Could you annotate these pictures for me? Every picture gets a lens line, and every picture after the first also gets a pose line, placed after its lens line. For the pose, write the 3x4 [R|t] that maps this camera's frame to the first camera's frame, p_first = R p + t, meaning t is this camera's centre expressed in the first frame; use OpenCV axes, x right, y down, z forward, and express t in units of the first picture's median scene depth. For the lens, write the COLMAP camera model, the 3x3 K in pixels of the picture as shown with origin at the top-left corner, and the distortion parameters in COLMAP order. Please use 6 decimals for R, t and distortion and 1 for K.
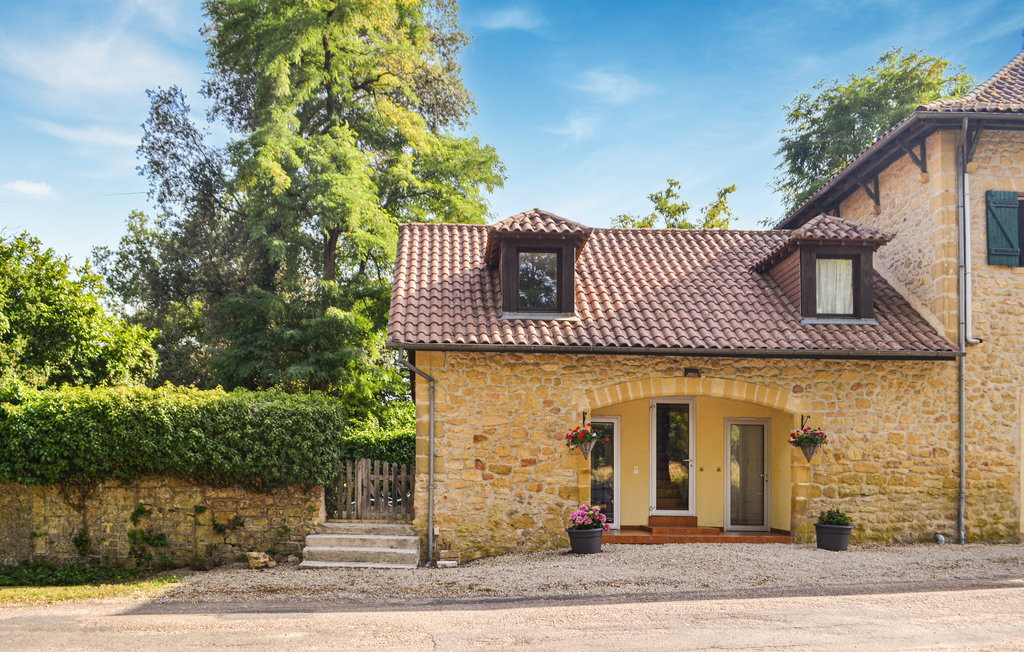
lens RADIAL K [[919.9, 0, 515.6], [0, 919.9, 382.5], [0, 0, 1]] dist [-0.044687, -0.005563]
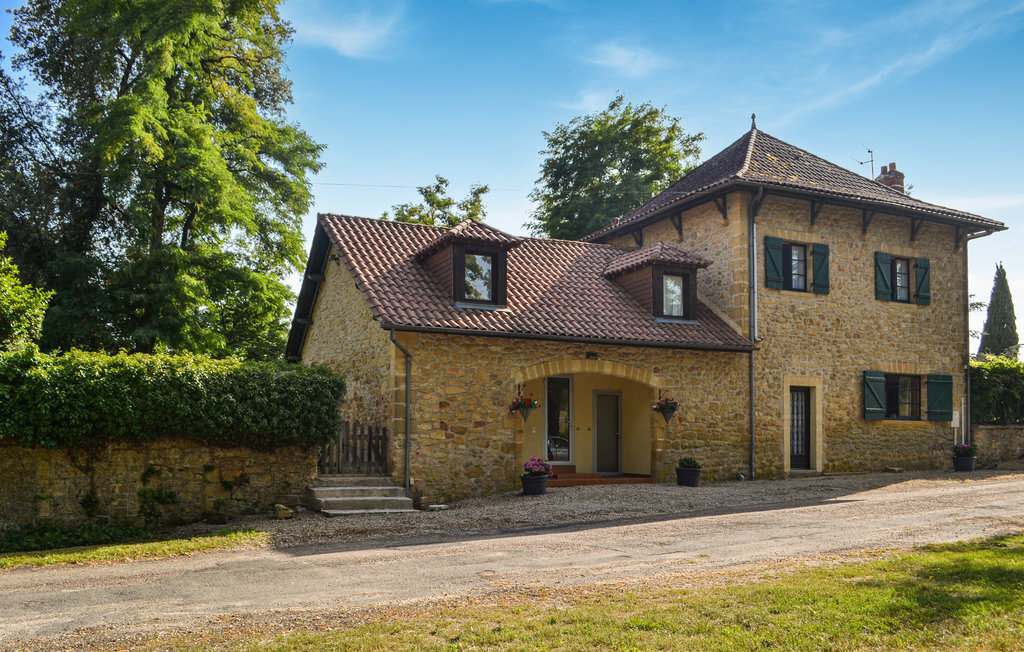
lens RADIAL K [[919.3, 0, 510.0], [0, 919.3, 302.5], [0, 0, 1]] dist [-0.015456, -0.006846]
pose [[0.897140, 0.055378, 0.438261, -0.501868], [-0.035959, 0.997974, -0.052492, -0.013720], [-0.440280, 0.031333, 0.897314, -0.143041]]
